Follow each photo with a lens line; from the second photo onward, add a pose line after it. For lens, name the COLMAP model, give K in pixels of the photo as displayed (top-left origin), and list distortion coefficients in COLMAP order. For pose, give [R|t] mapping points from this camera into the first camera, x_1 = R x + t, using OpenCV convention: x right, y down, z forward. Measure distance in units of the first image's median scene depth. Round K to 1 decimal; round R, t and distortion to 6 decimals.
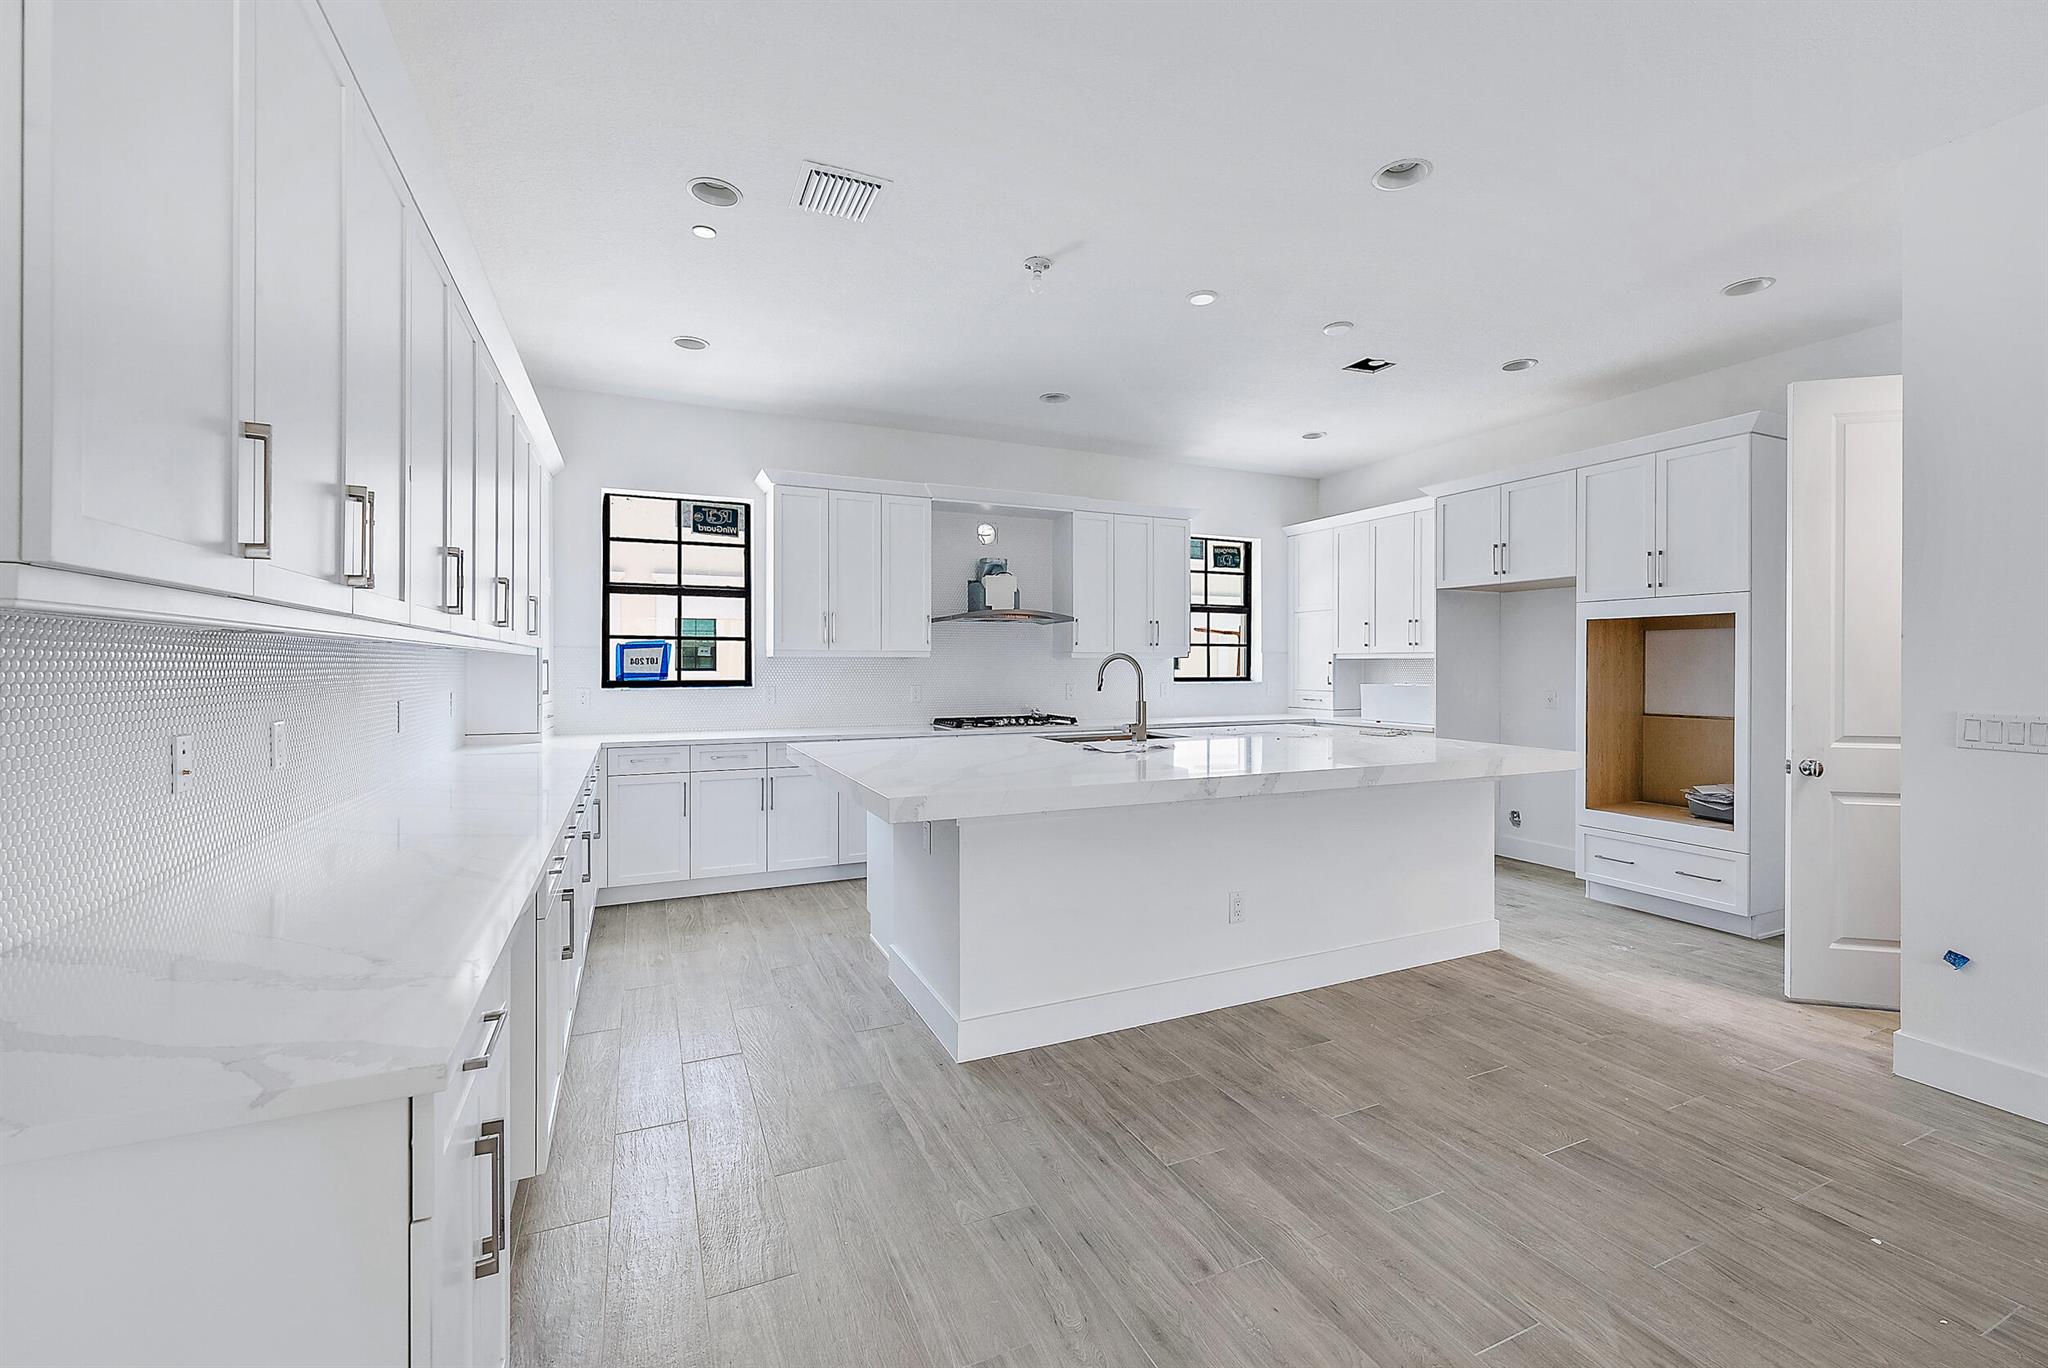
lens RADIAL K [[865.3, 0, 1028.5], [0, 865.3, 668.0], [0, 0, 1]] dist [-0.000593, -0.000020]
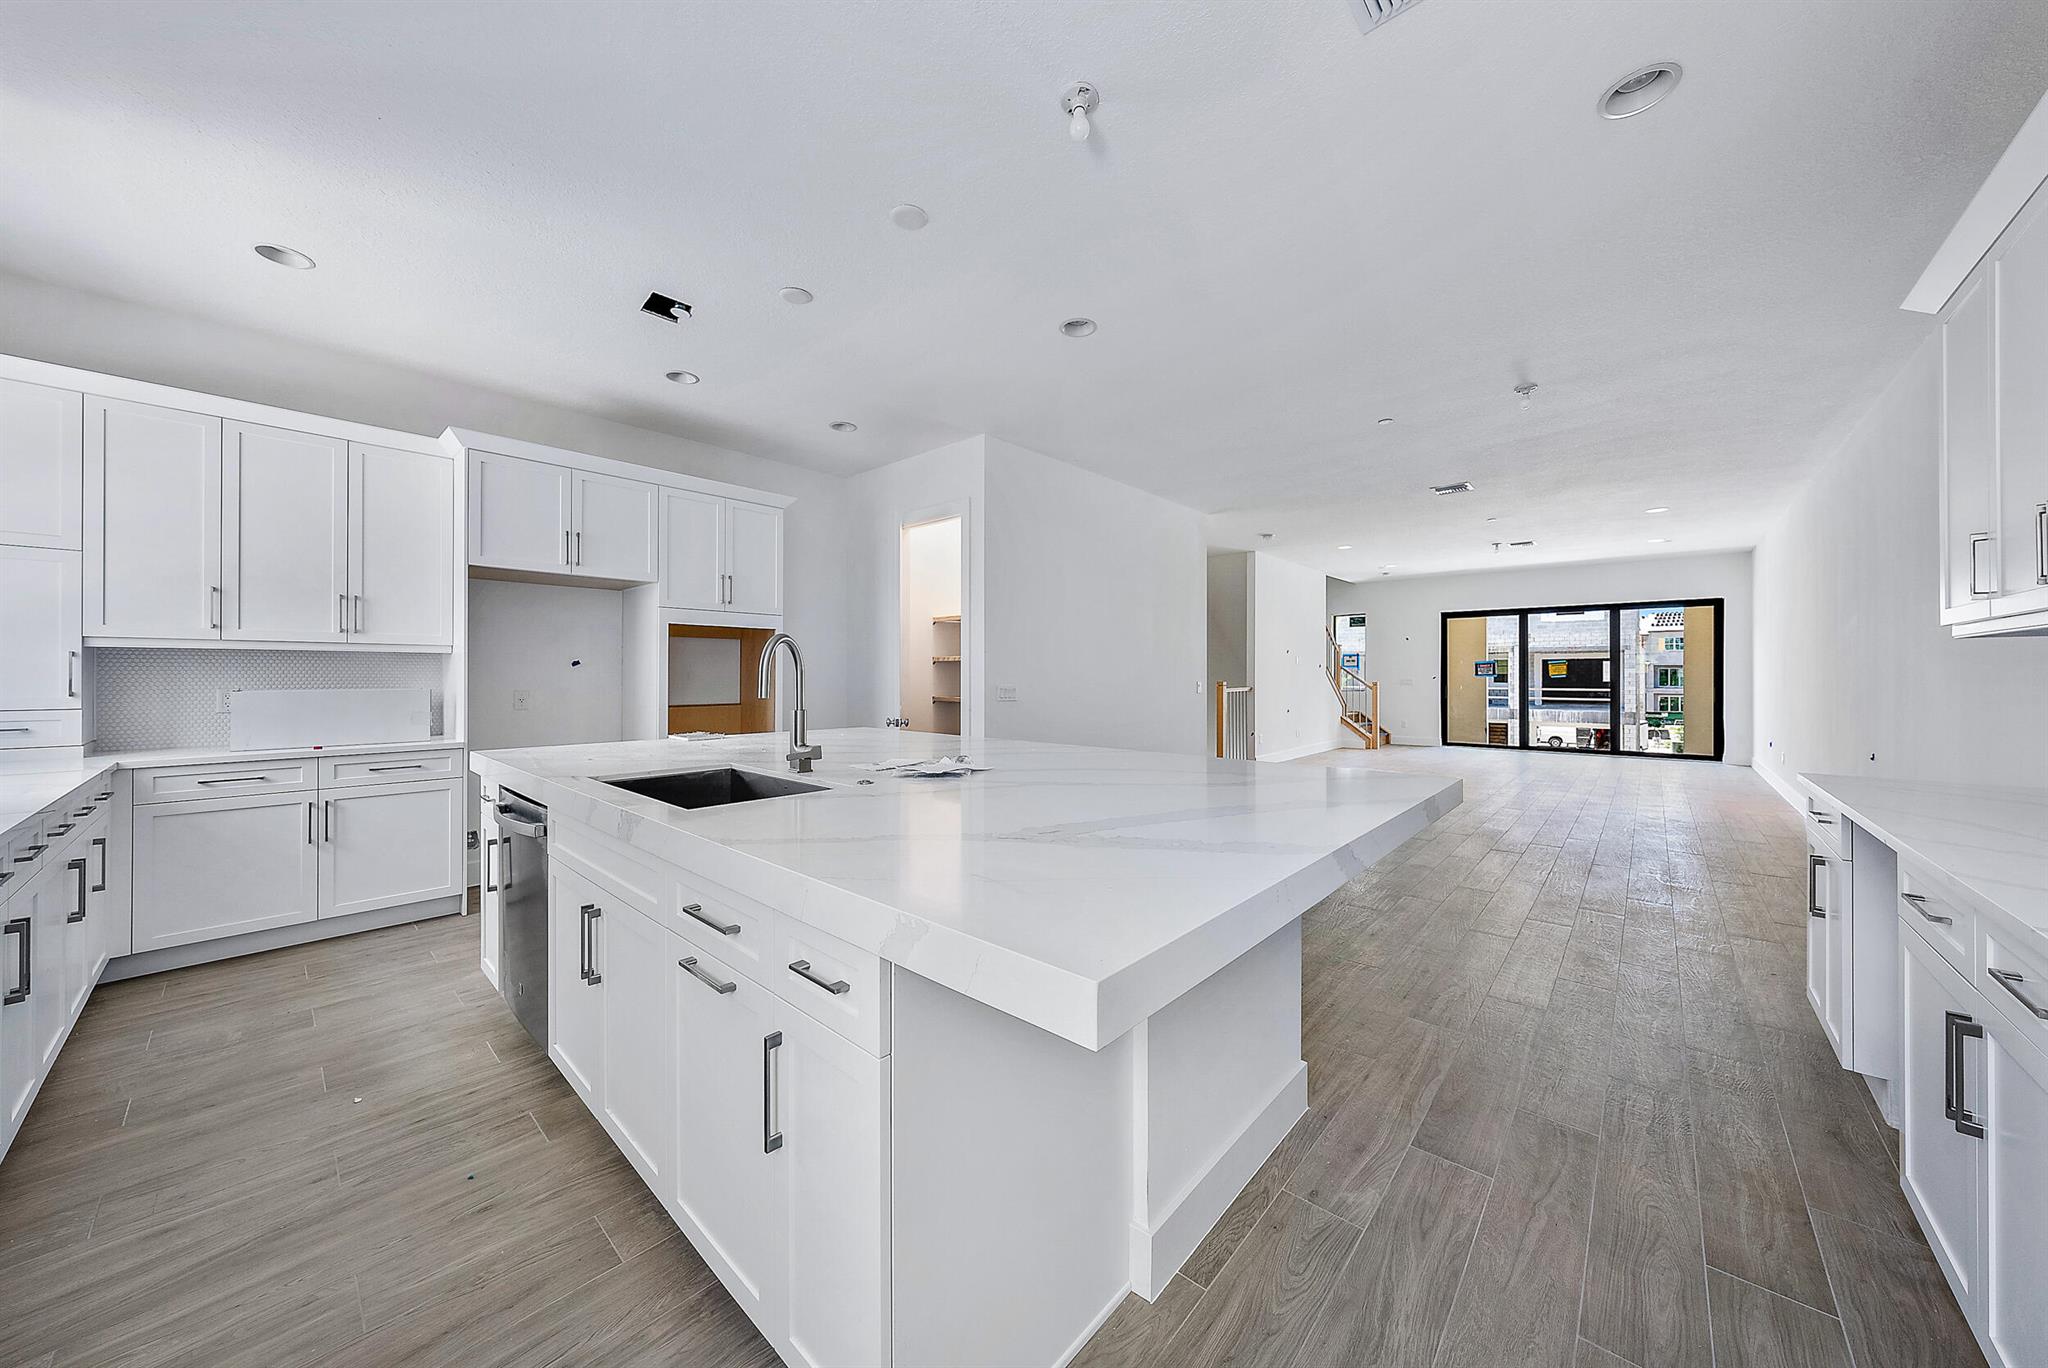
lens RADIAL K [[702.6, 0, 1021.7], [0, 702.6, 677.1], [0, 0, 1]] dist [-0.001602, -0.000134]
pose [[-0.407420, -0.007851, 0.913207, -0.332162], [0.000040, 0.999963, 0.008614, 0.005156], [-0.913241, 0.003546, -0.407404, 0.841881]]
